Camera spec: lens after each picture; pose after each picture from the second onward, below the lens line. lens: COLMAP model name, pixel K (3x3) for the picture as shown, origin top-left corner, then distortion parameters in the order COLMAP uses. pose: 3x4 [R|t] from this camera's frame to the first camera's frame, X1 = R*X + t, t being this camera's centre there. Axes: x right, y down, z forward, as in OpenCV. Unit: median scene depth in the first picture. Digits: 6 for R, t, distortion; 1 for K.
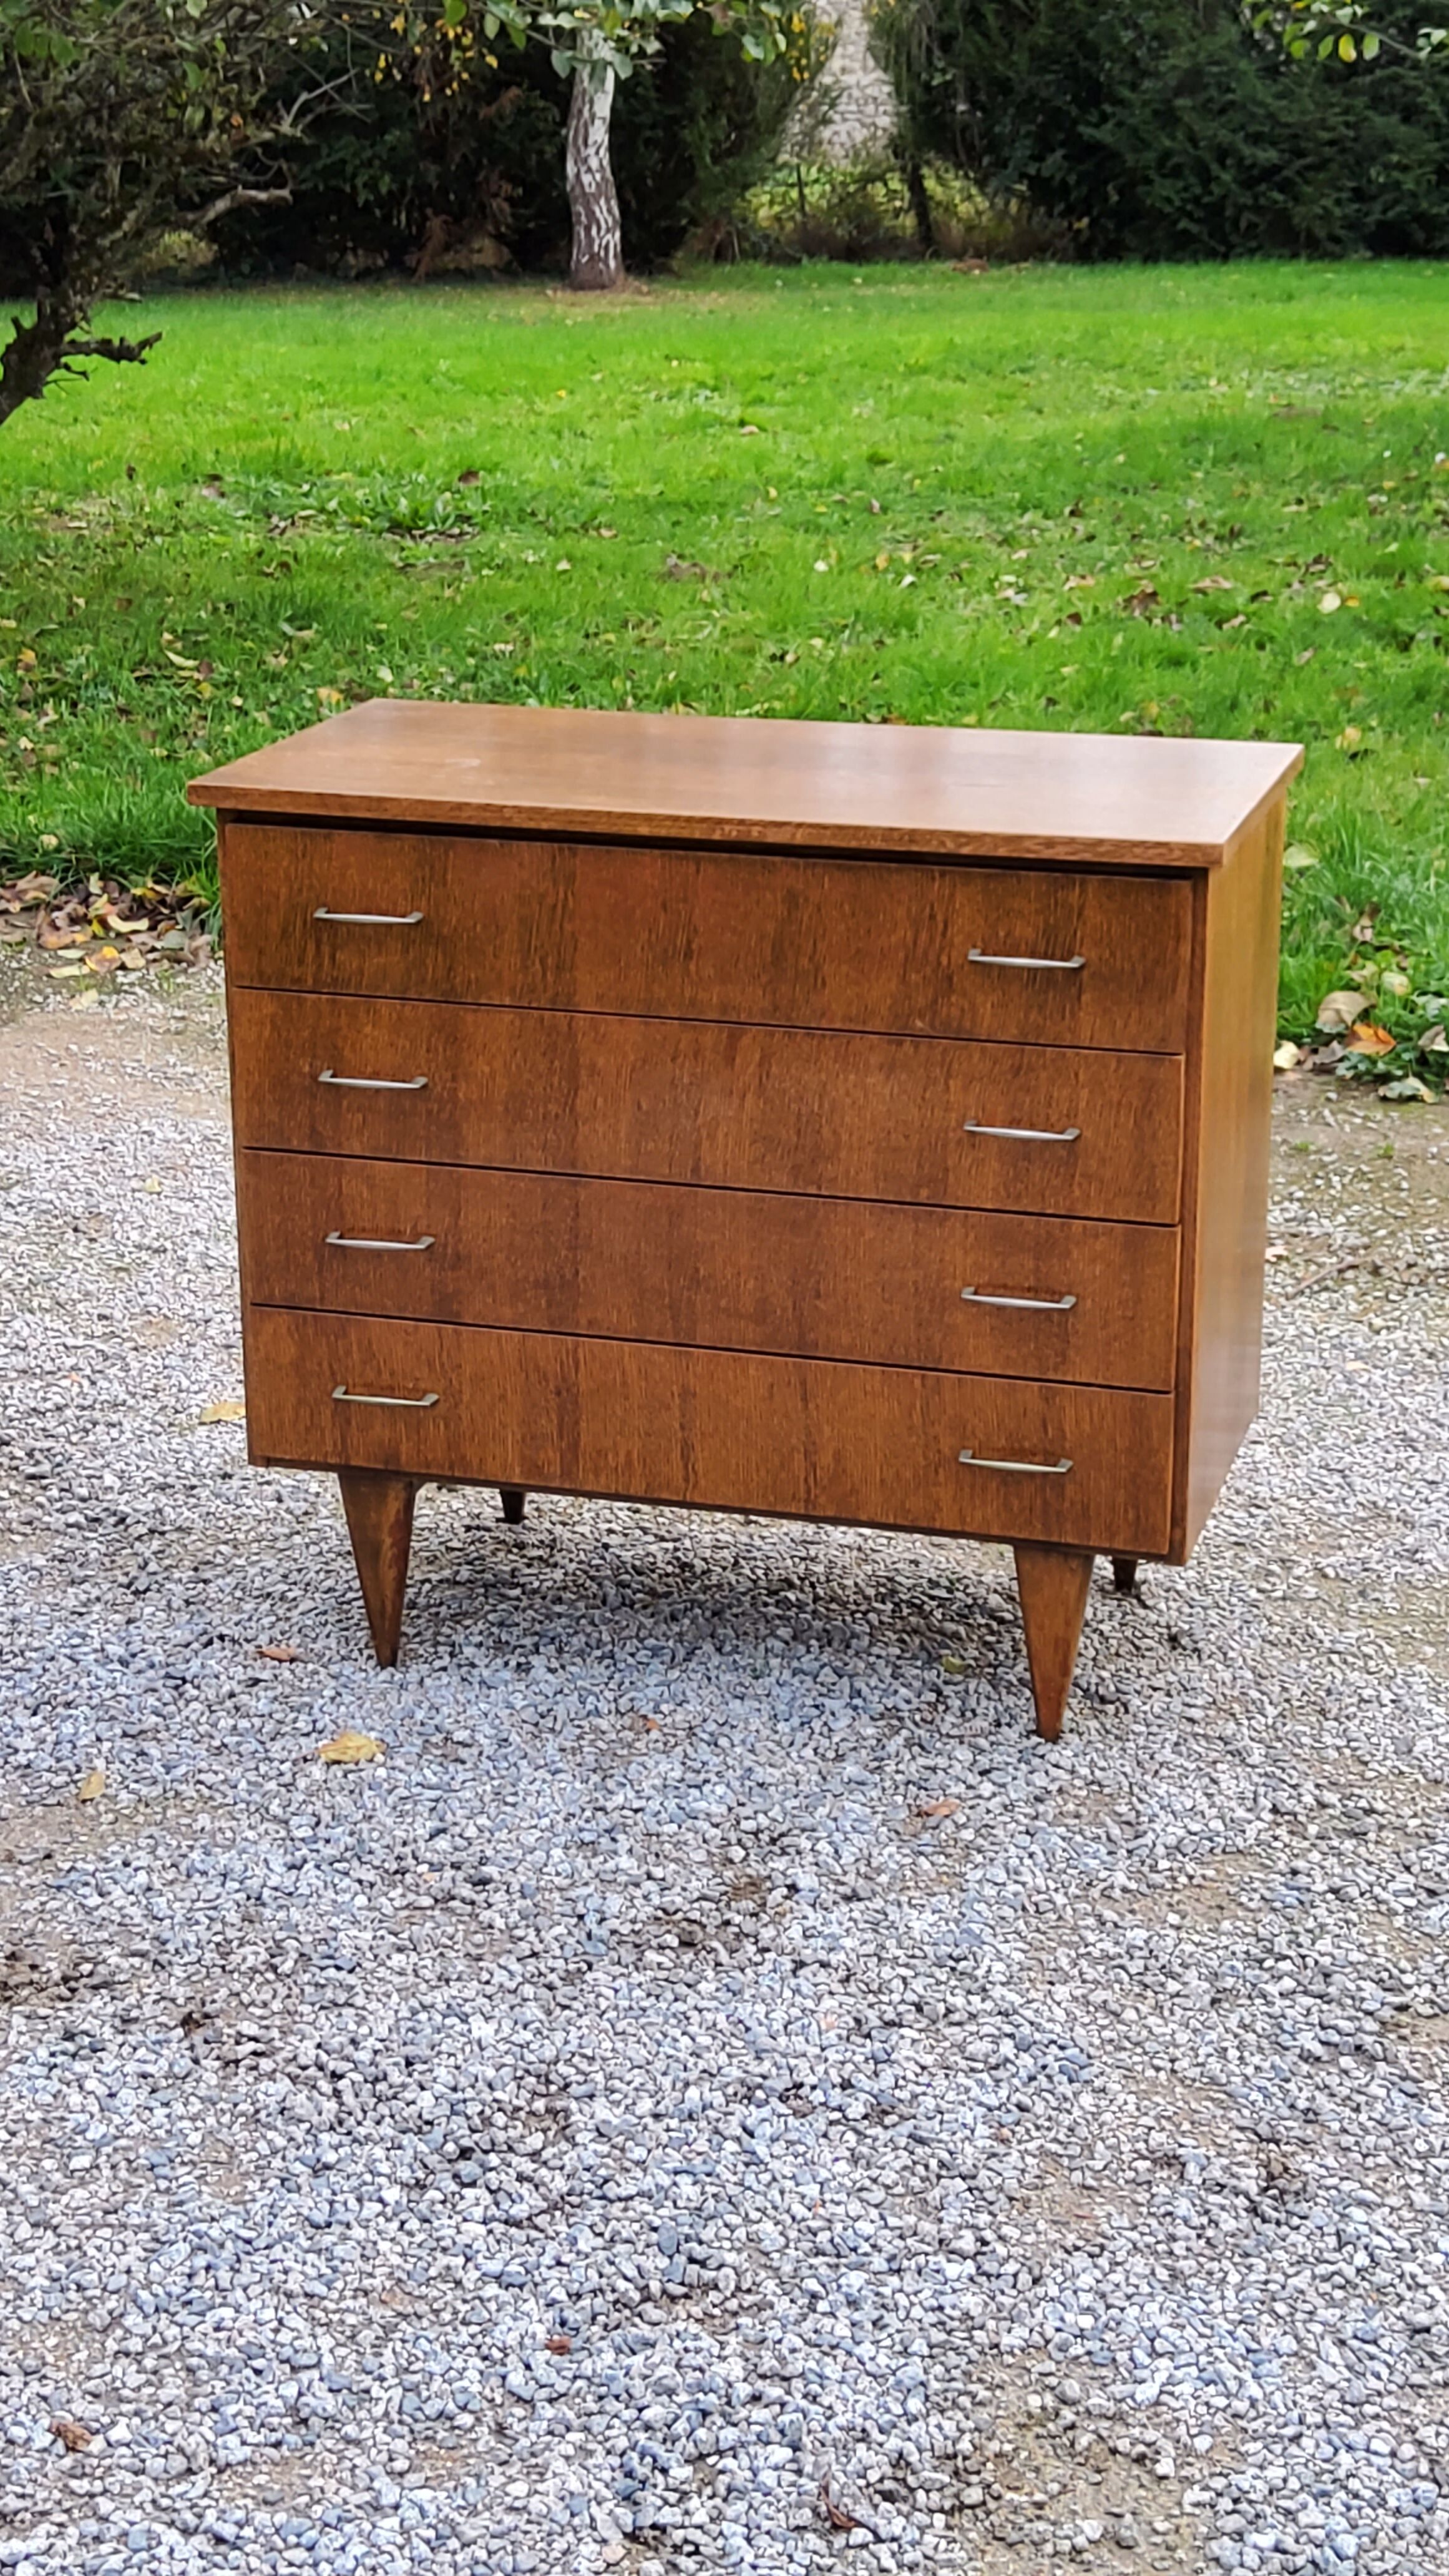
lens RADIAL K [[3821.5, 0, 742.5], [0, 3821.5, 1231.7], [0, 0, 1]] dist [0.179428, -0.496207]
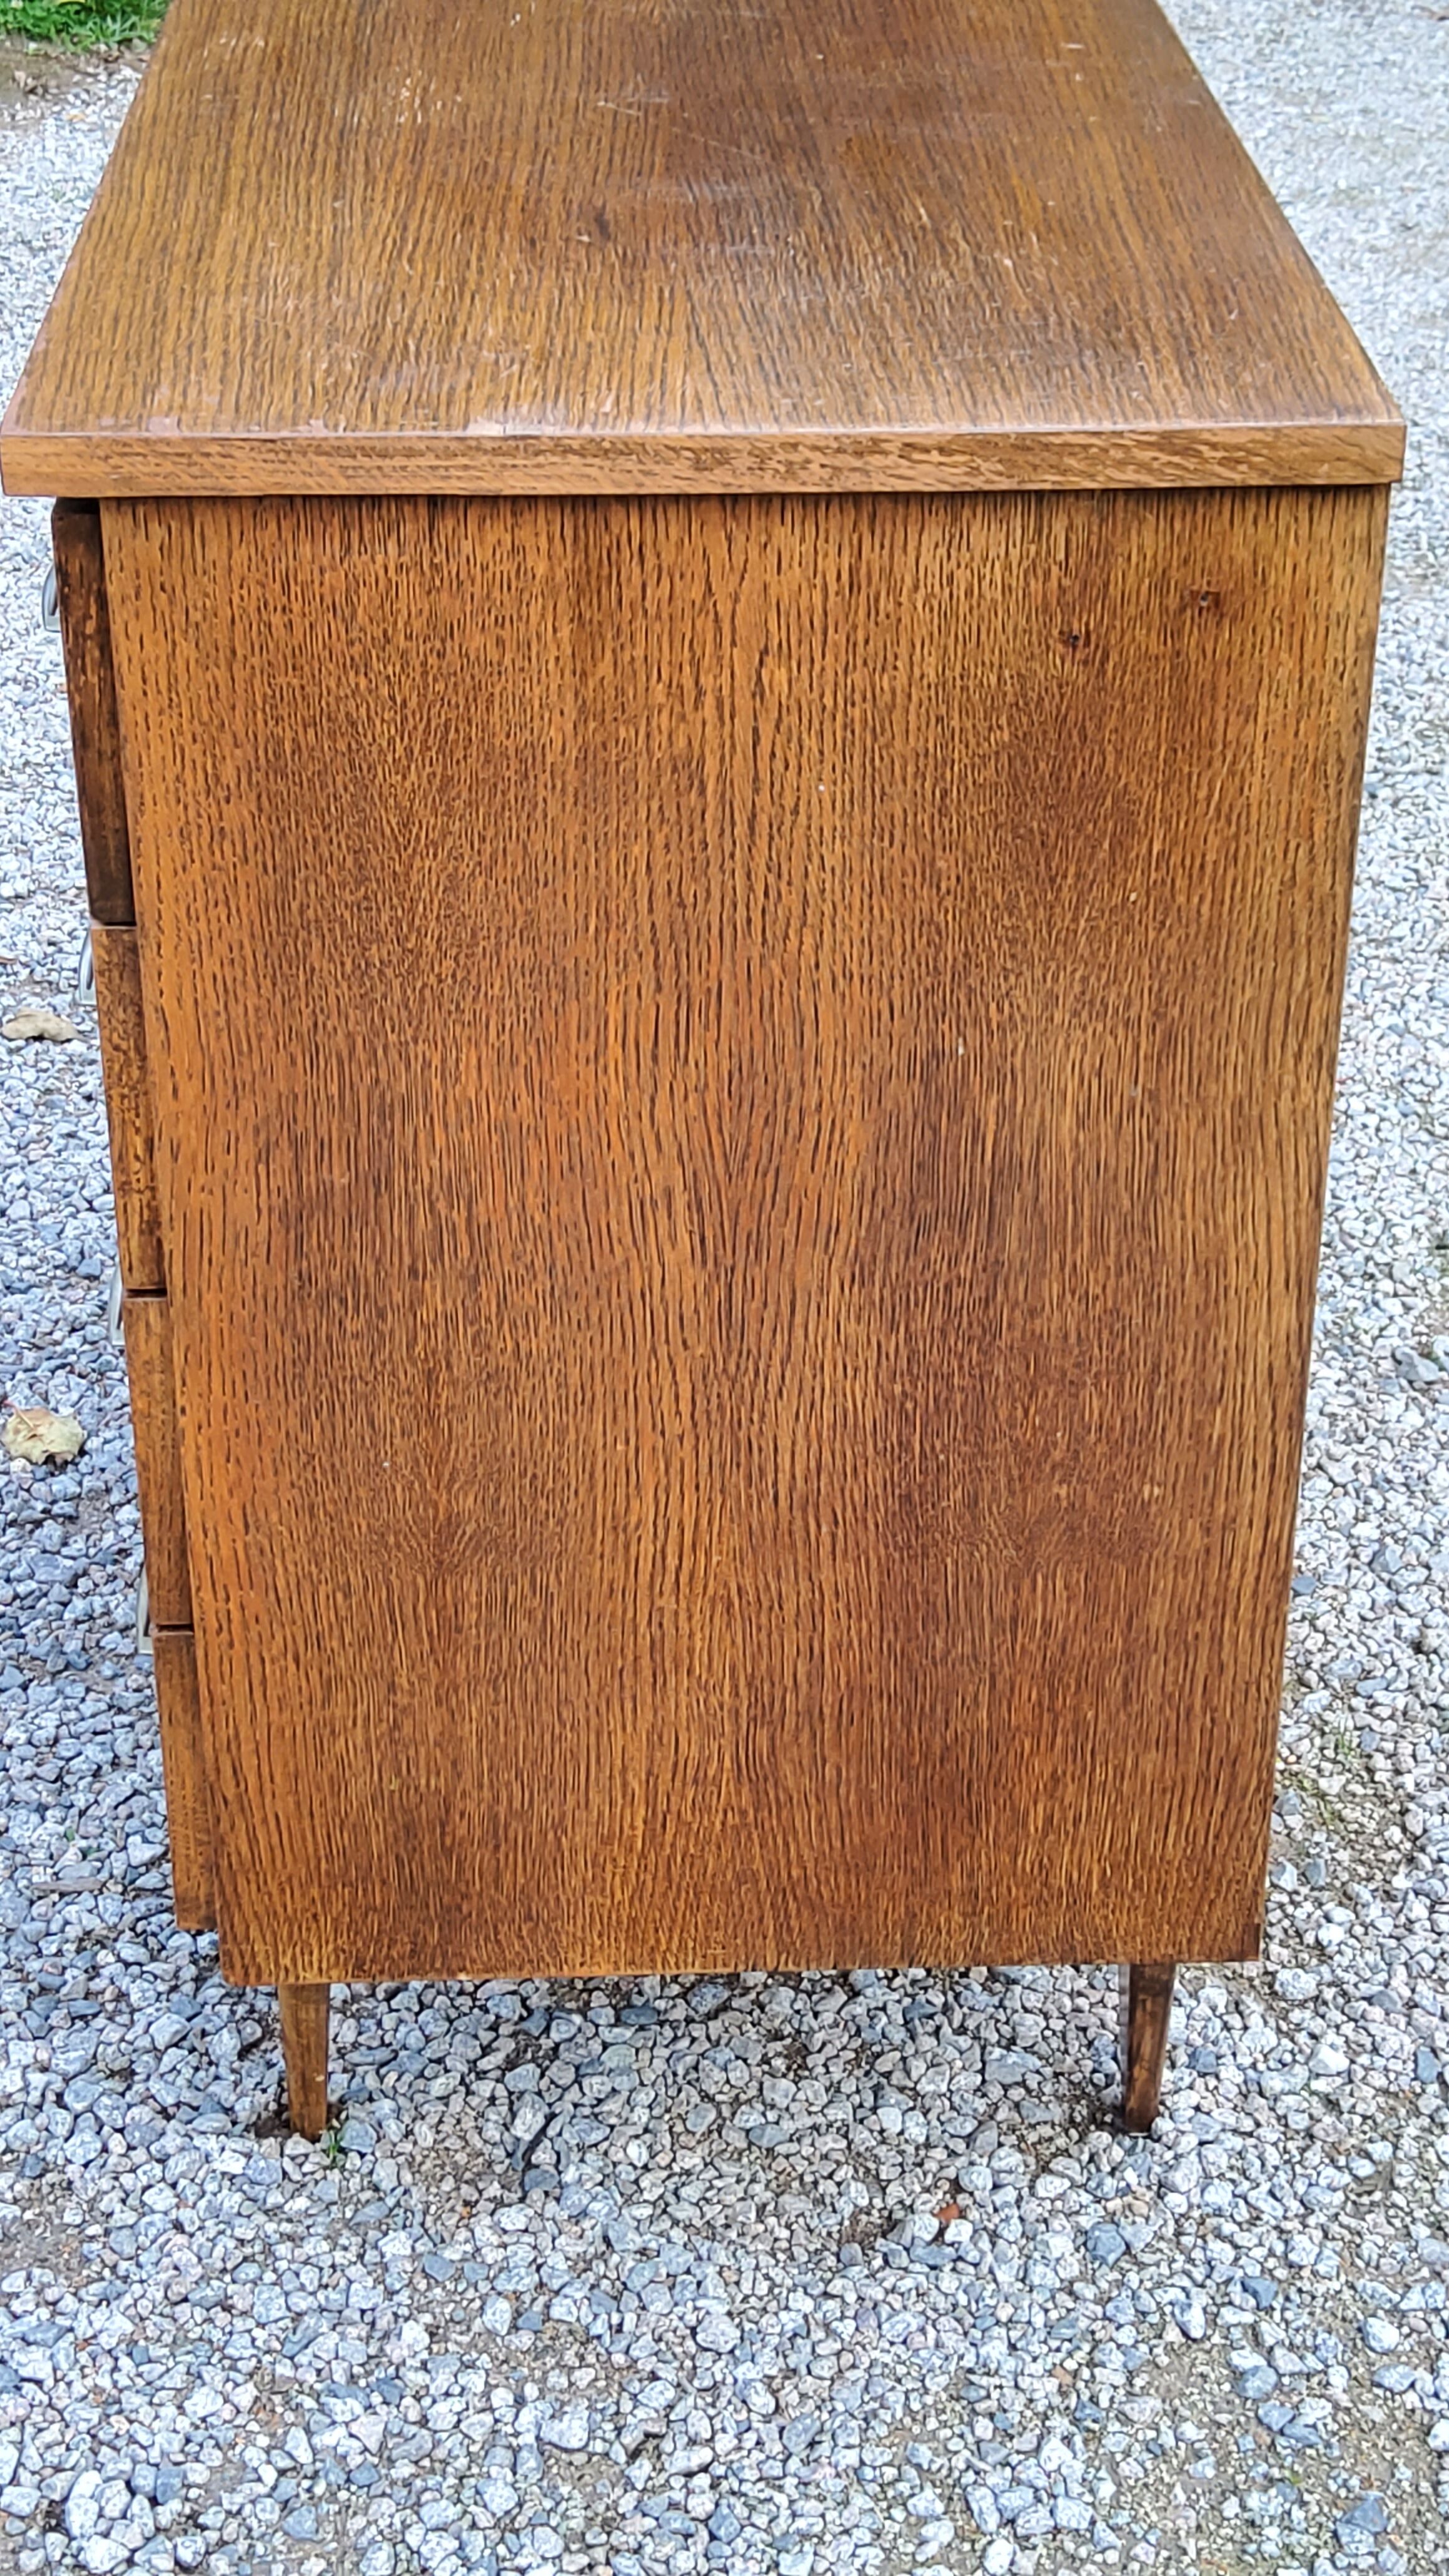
lens RADIAL K [[3821.5, 0, 742.5], [0, 3821.5, 1231.7], [0, 0, 1]] dist [0.179428, -0.496207]
pose [[0.312677, 0.466818, -0.827233, 0.480654], [-0.287998, 0.876496, 0.385761, -0.191461], [0.905146, 0.117623, 0.408503, 0.861148]]
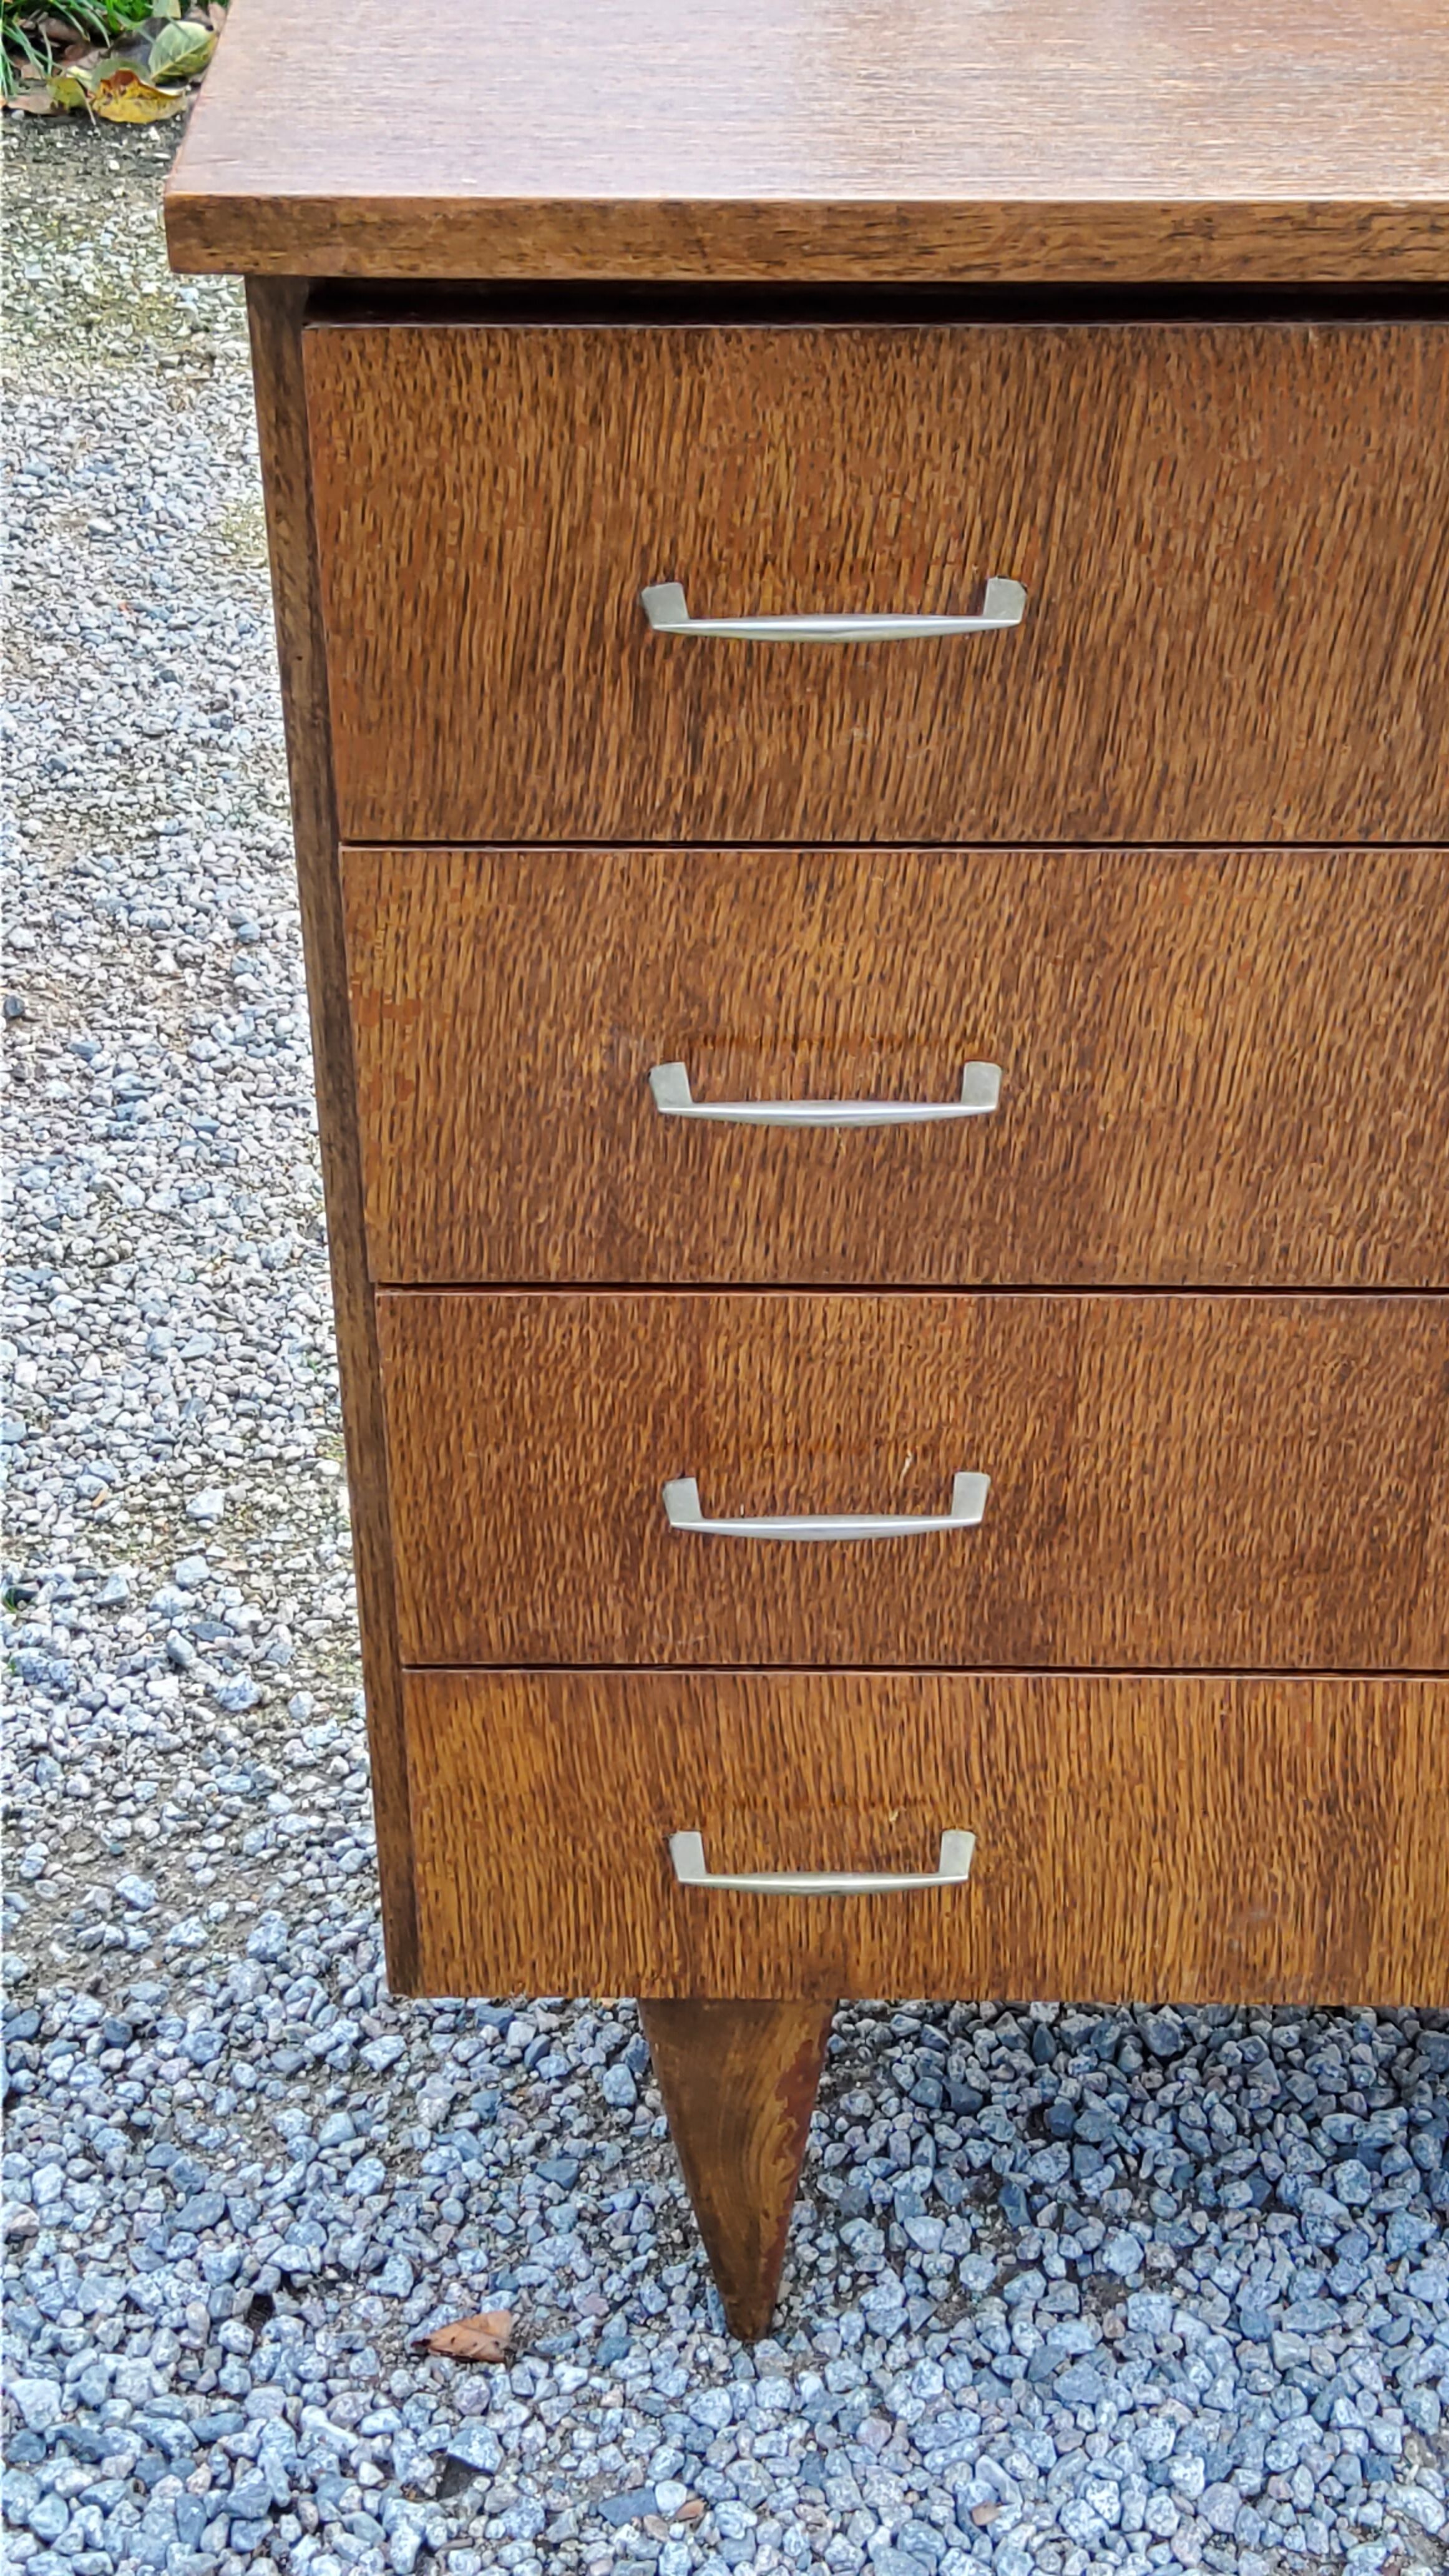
lens RADIAL K [[3821.5, 0, 742.5], [0, 3821.5, 1231.7], [0, 0, 1]] dist [0.179428, -0.496207]
pose [[0.963630, -0.154026, 0.218388, -0.178409], [0.081614, 0.947772, 0.308330, -0.129819], [-0.254473, -0.279293, 0.925872, 0.718450]]
